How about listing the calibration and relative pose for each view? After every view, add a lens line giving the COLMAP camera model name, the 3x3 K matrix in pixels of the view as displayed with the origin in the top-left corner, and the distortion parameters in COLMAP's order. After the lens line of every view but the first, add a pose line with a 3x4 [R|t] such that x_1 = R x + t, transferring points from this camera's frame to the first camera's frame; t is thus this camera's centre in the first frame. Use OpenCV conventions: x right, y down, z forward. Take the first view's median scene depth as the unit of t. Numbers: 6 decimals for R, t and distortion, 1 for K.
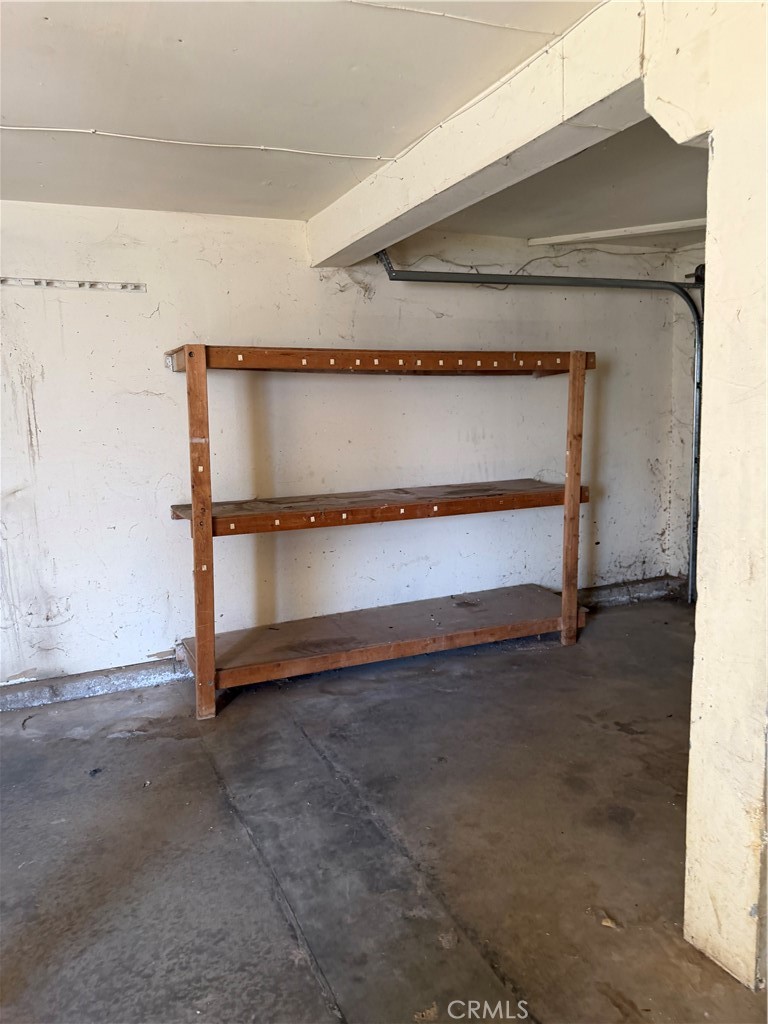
lens RADIAL K [[755.4, 0, 382.6], [0, 755.4, 510.7], [0, 0, 1]] dist [0.009042, -0.011385]
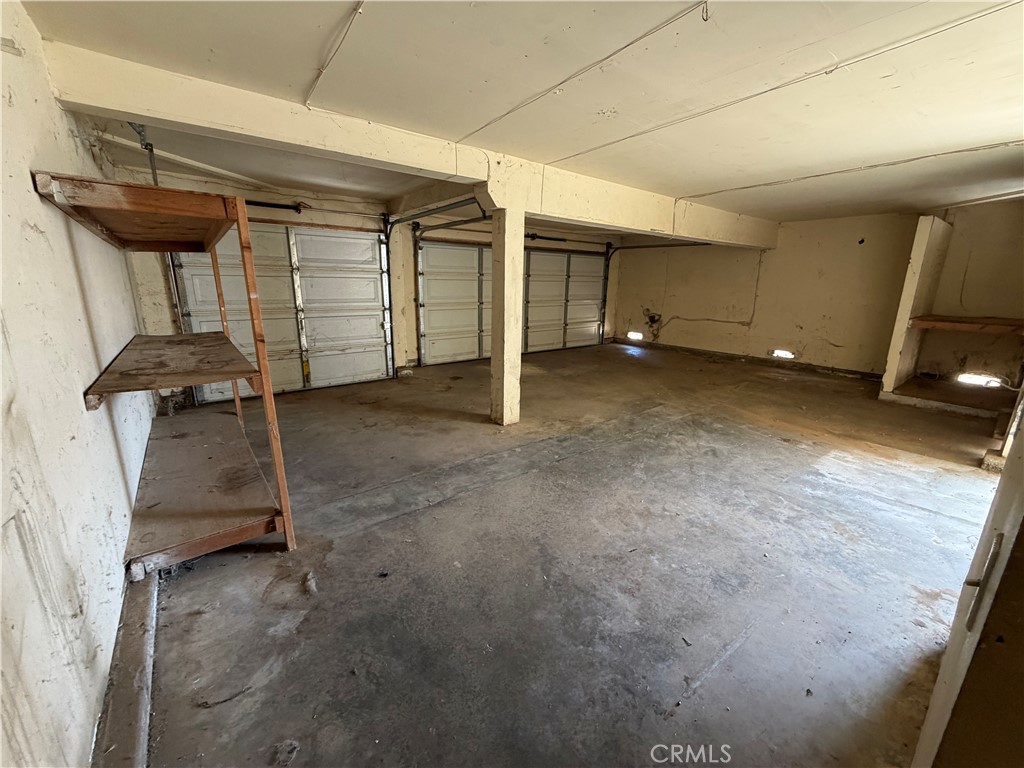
lens RADIAL K [[406.8, 0, 508.9], [0, 406.8, 386.6], [0, 0, 1]] dist [-0.006446, 0.001537]
pose [[-0.234796, -0.213124, 0.948393, -1.045183], [0.132350, 0.959573, 0.248403, -0.085419], [-0.962992, 0.183844, -0.197097, 0.938692]]
